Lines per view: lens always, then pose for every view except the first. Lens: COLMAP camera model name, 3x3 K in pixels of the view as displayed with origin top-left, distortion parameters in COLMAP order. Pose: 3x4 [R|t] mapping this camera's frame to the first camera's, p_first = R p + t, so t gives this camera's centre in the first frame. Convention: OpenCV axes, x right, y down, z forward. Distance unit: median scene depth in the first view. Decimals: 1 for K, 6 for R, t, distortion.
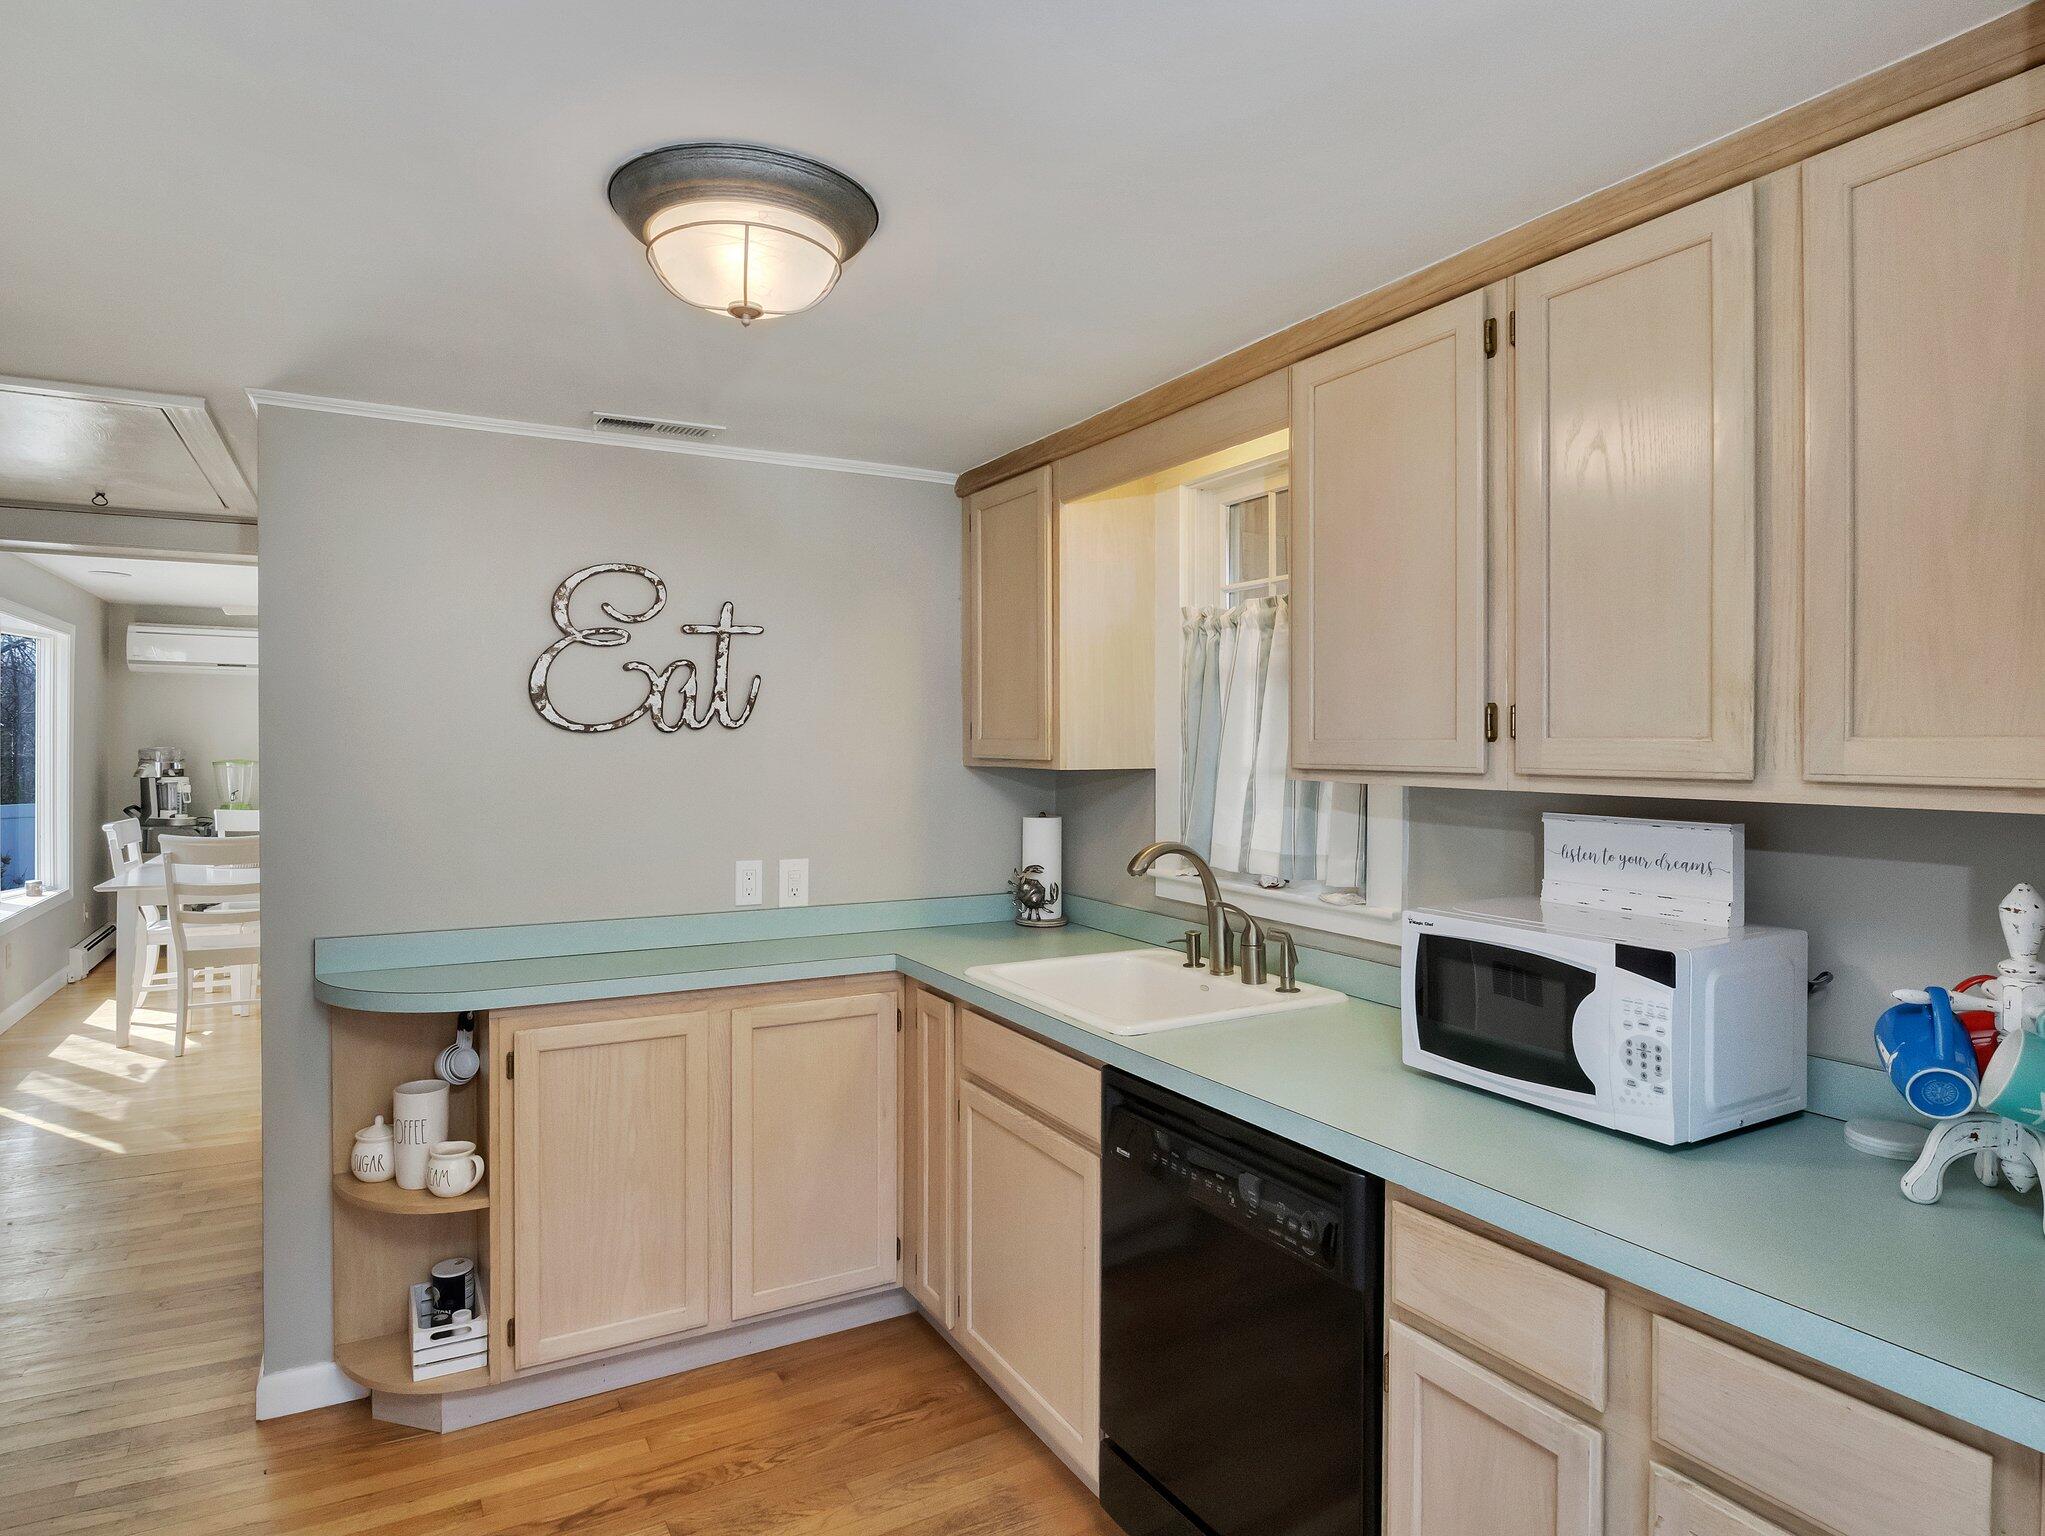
lens RADIAL K [[1161.4, 0, 1019.3], [0, 1161.4, 754.4], [0, 0, 1]] dist [-0.005851, -0.000836]
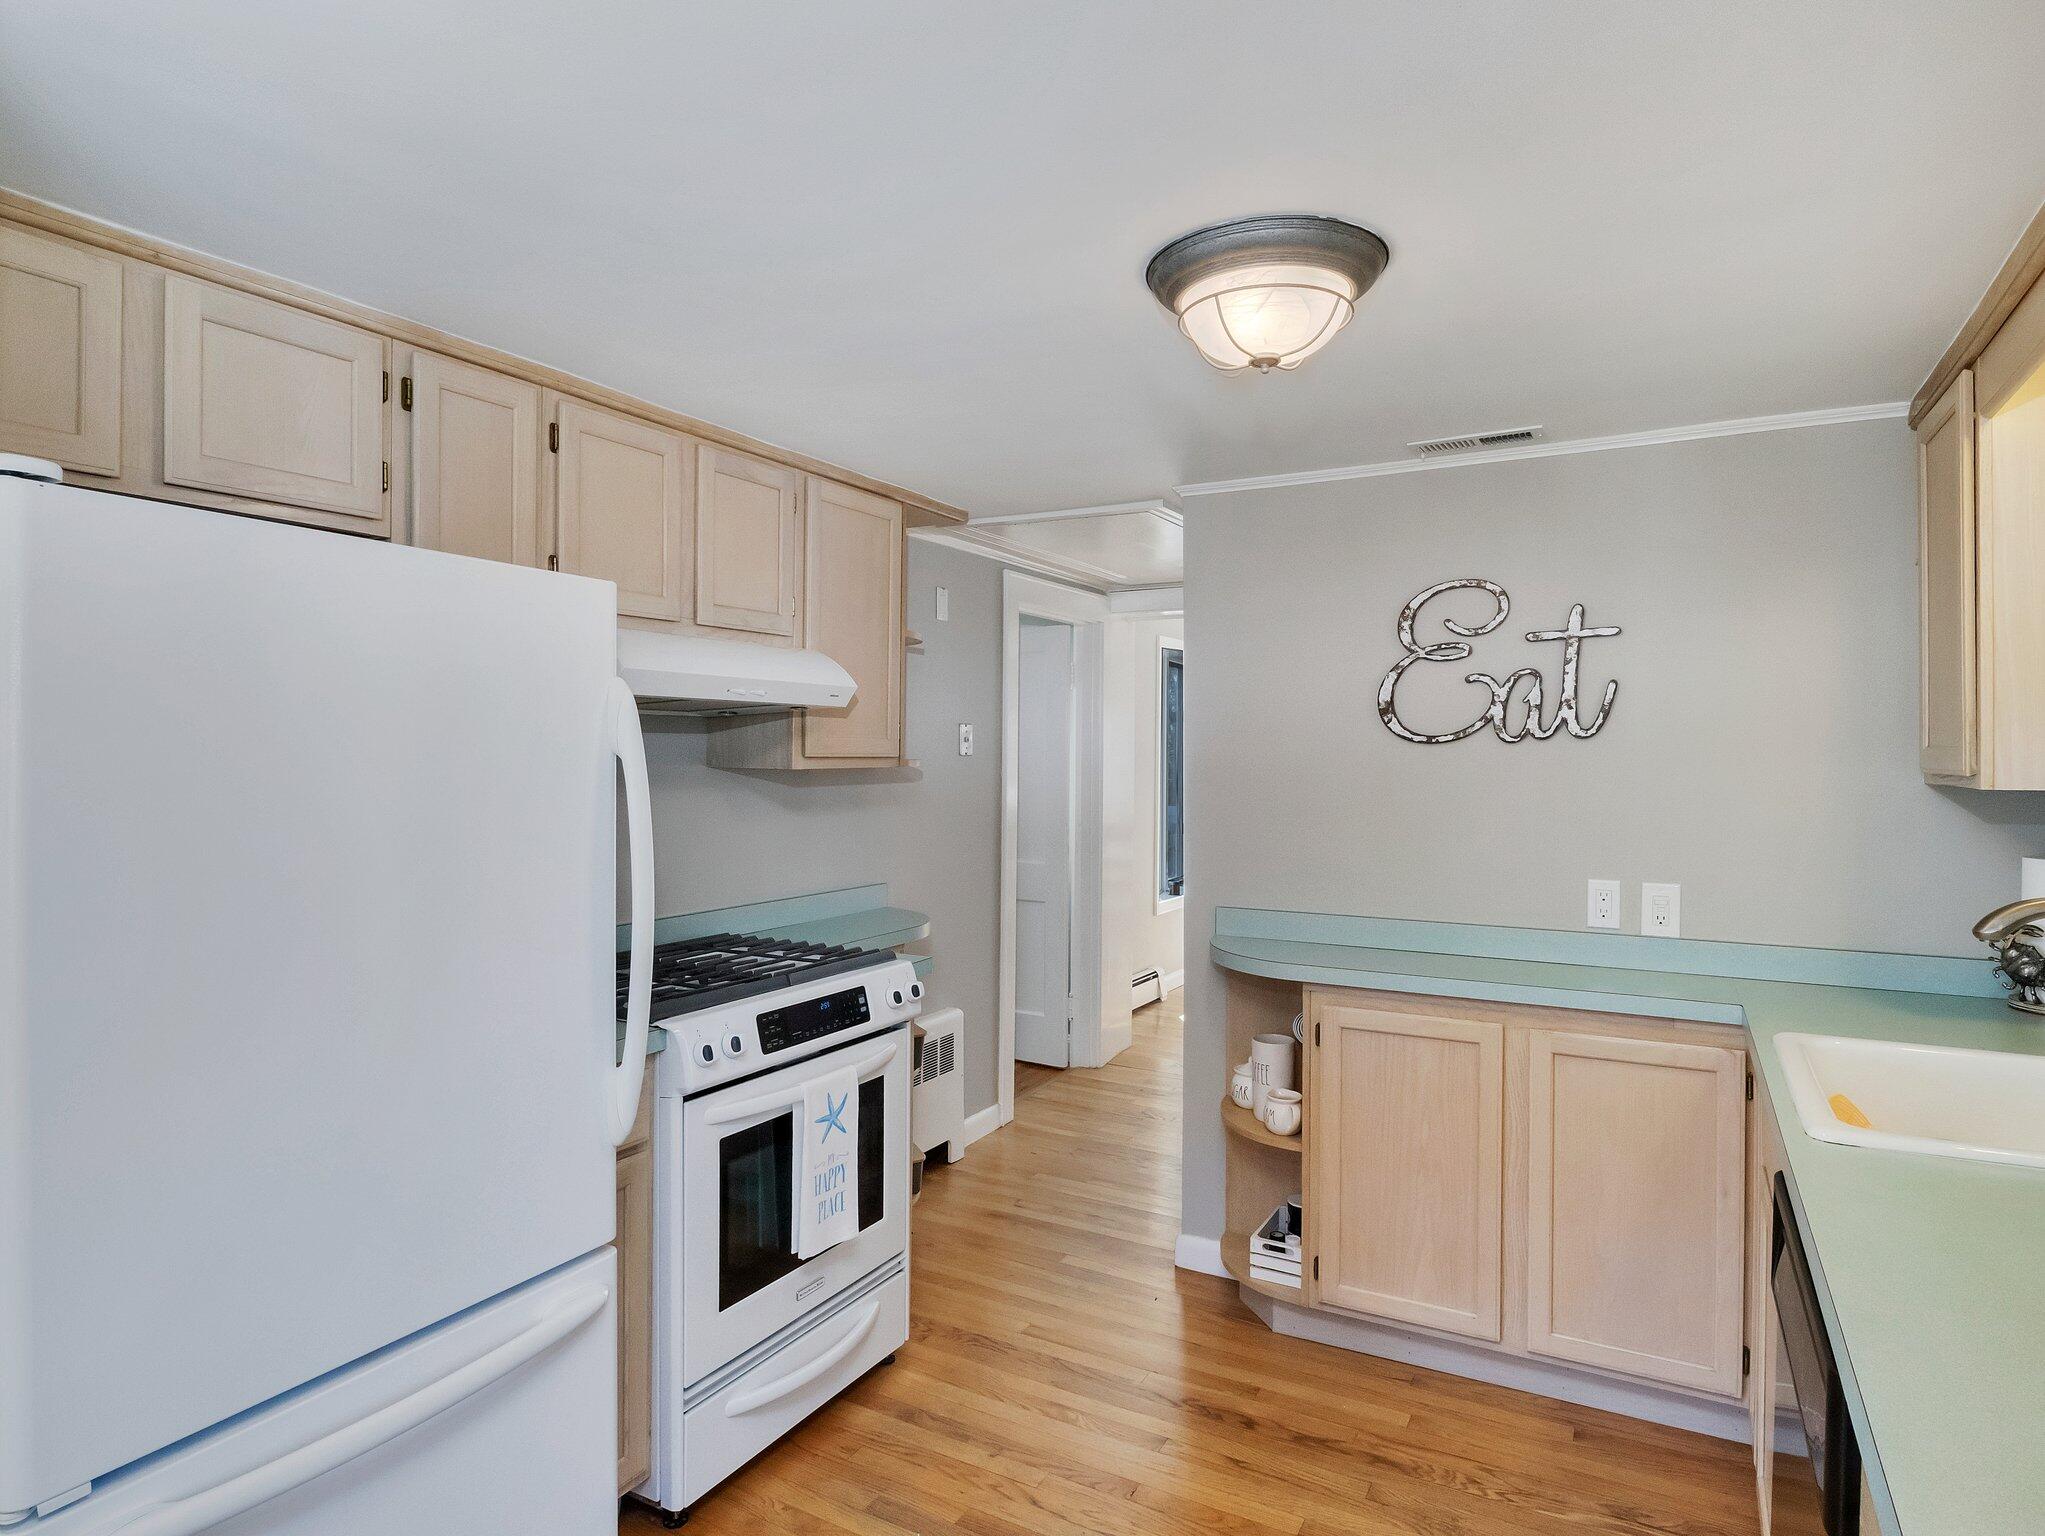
lens RADIAL K [[1161.4, 0, 1023.1], [0, 1161.4, 762.6], [0, 0, 1]] dist [-0.005851, -0.000836]
pose [[0.538837, 0.004686, -0.842397, 0.319617], [-0.010064, 0.999949, -0.000875, 0.003304], [0.842350, 0.008949, 0.538857, 0.115706]]
